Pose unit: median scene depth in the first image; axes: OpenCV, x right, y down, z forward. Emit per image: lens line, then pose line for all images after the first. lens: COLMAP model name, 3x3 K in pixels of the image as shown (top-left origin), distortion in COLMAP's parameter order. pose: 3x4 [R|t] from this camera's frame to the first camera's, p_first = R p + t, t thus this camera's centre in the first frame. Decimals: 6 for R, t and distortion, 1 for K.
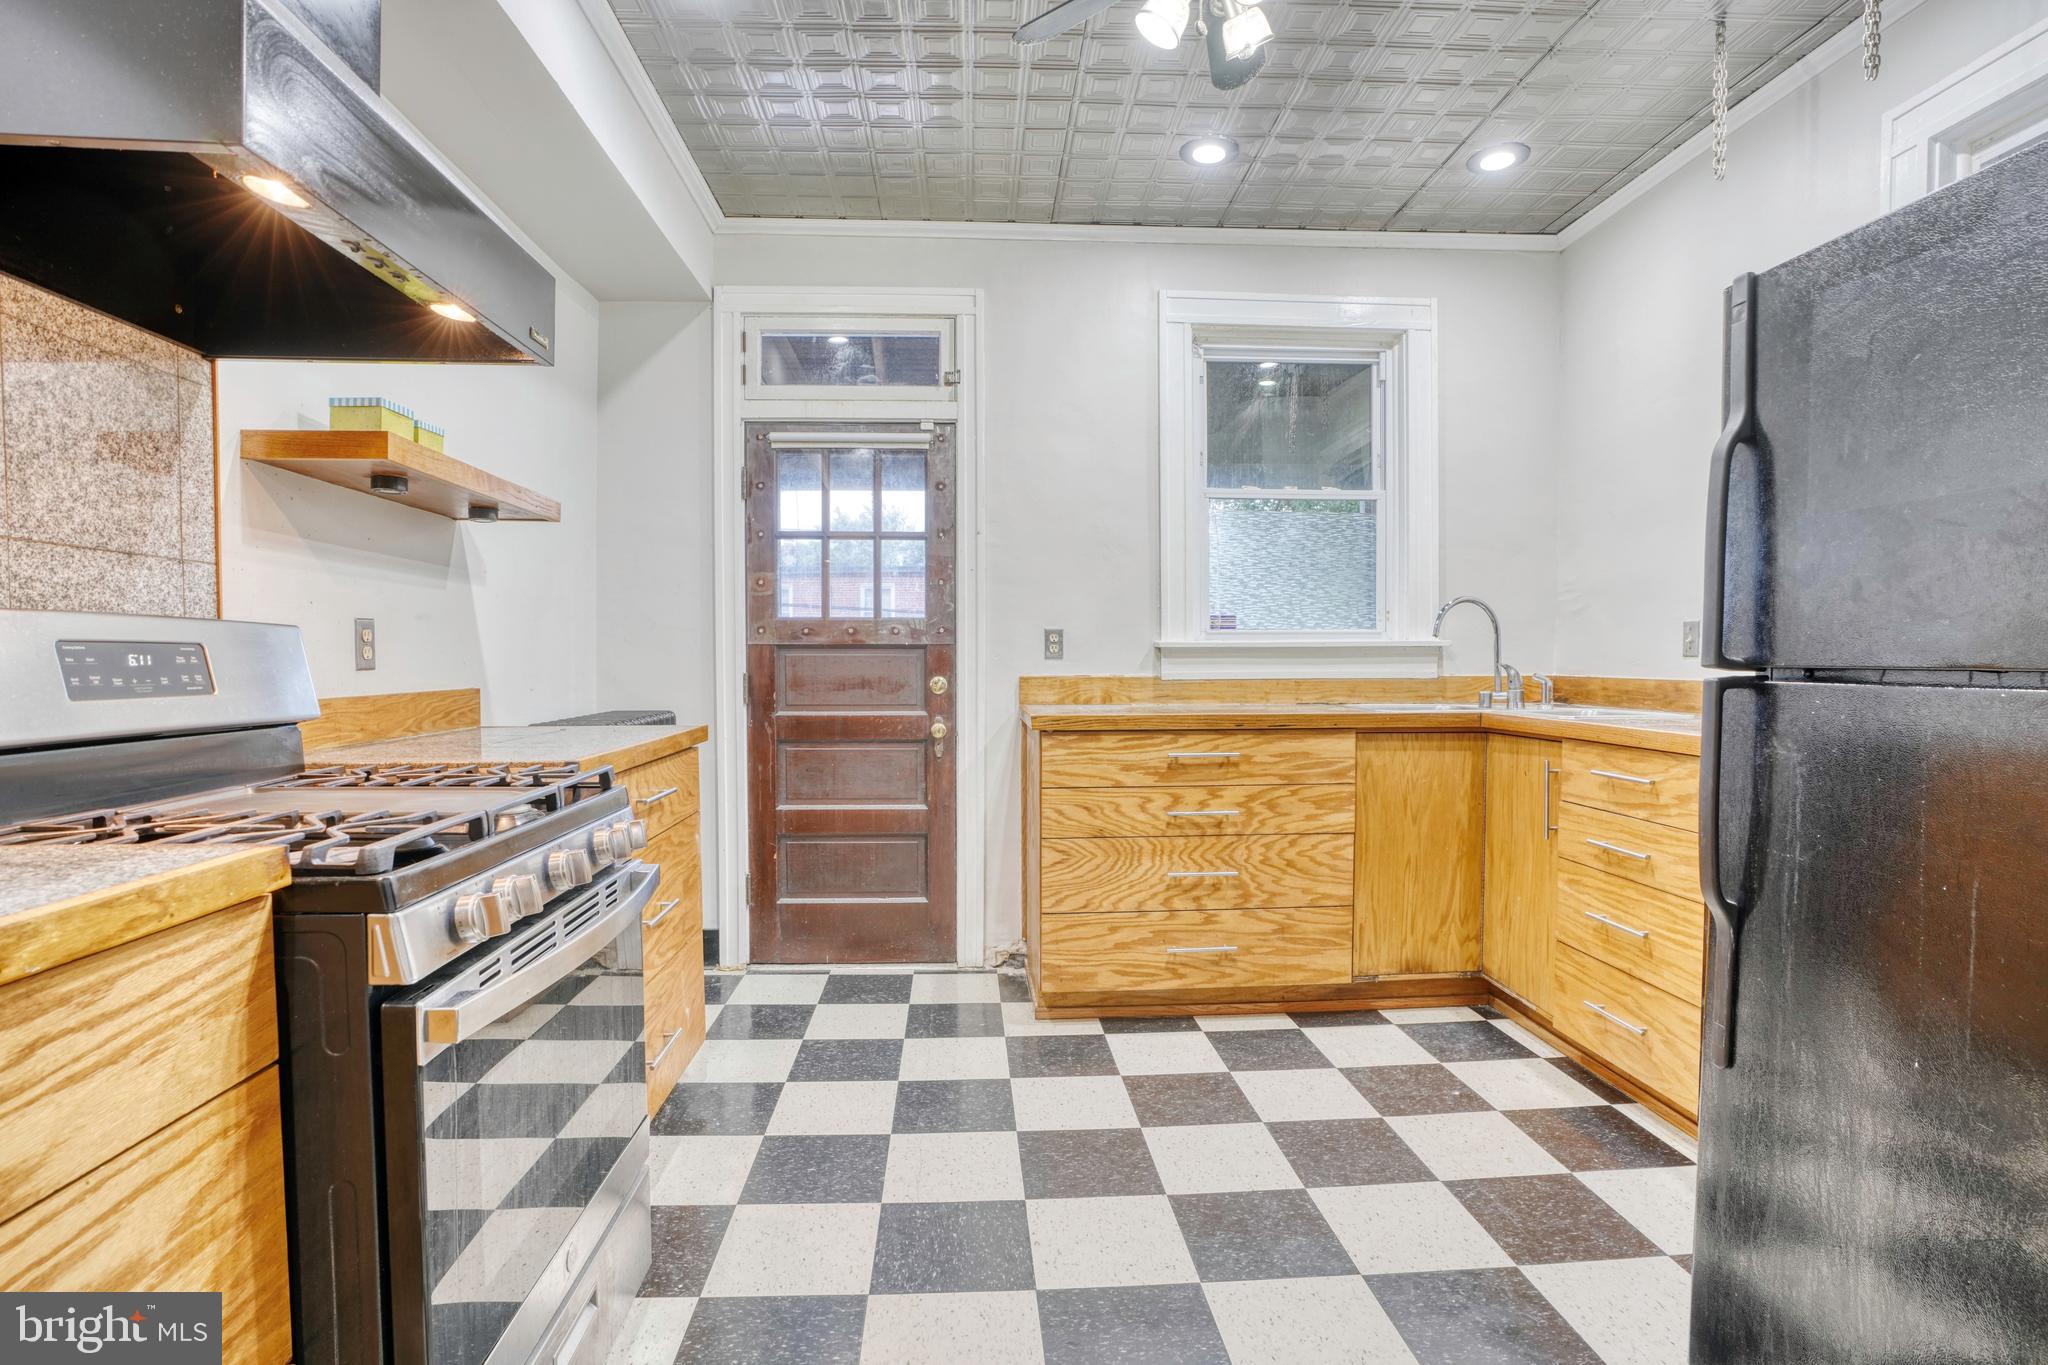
lens RADIAL K [[1014.9, 0, 1000.3], [0, 1014.9, 680.9], [0, 0, 1]] dist [-0.076869, 0.032852]
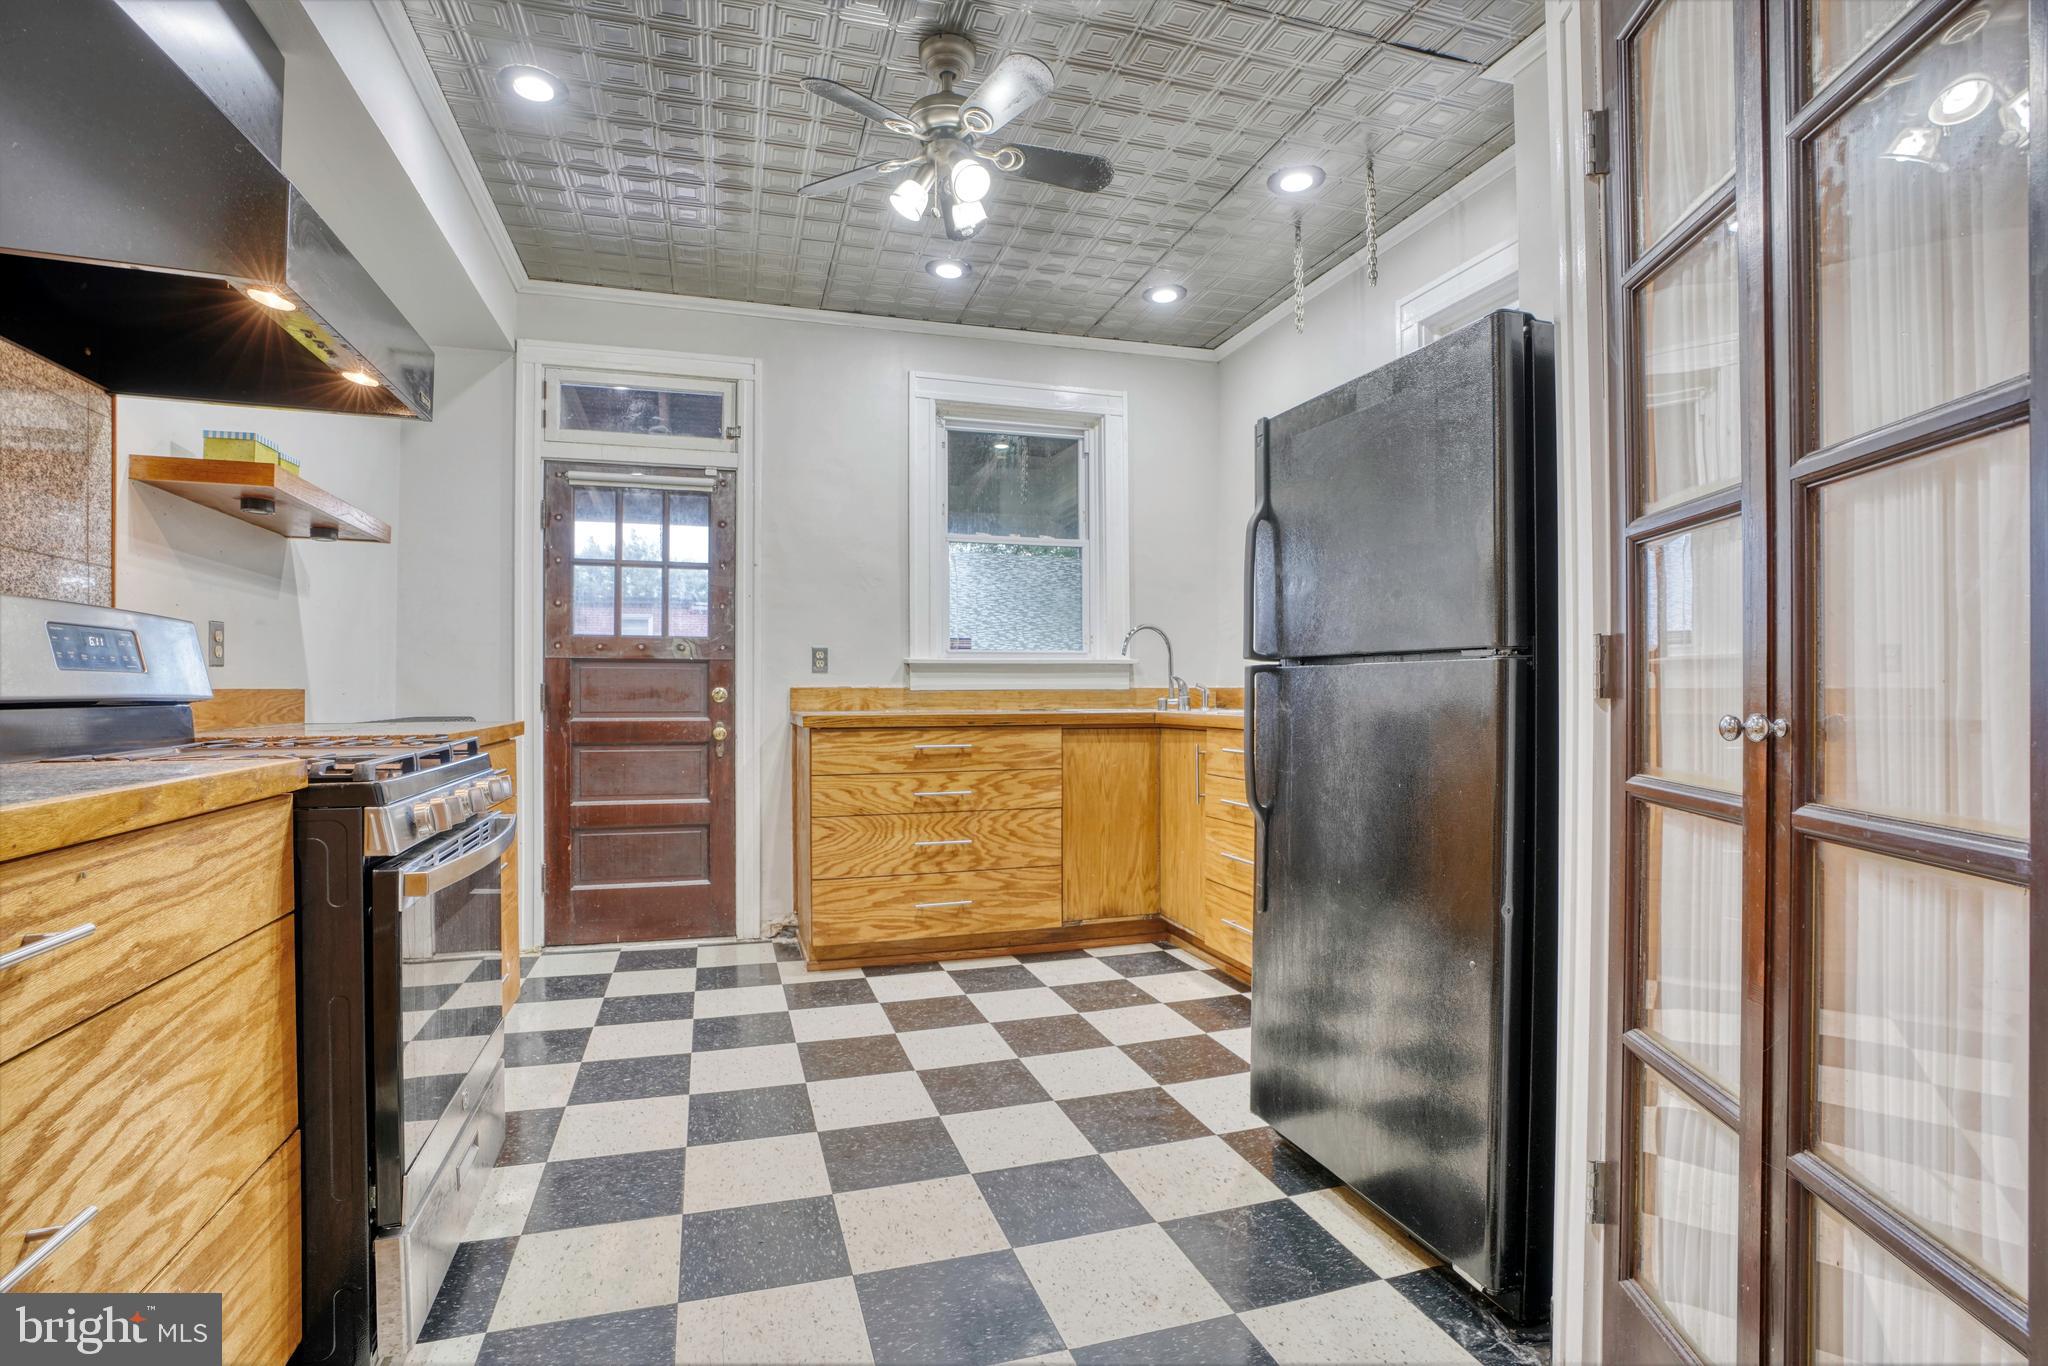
lens RADIAL K [[997.1, 0, 1025.2], [0, 997.1, 692.0], [0, 0, 1]] dist [-0.070904, 0.030245]
pose [[0.965020, -0.000183, 0.262176, -0.023611], [0.006579, 0.999702, -0.023517, 0.034458], [-0.262093, 0.024419, 0.964734, -0.212685]]
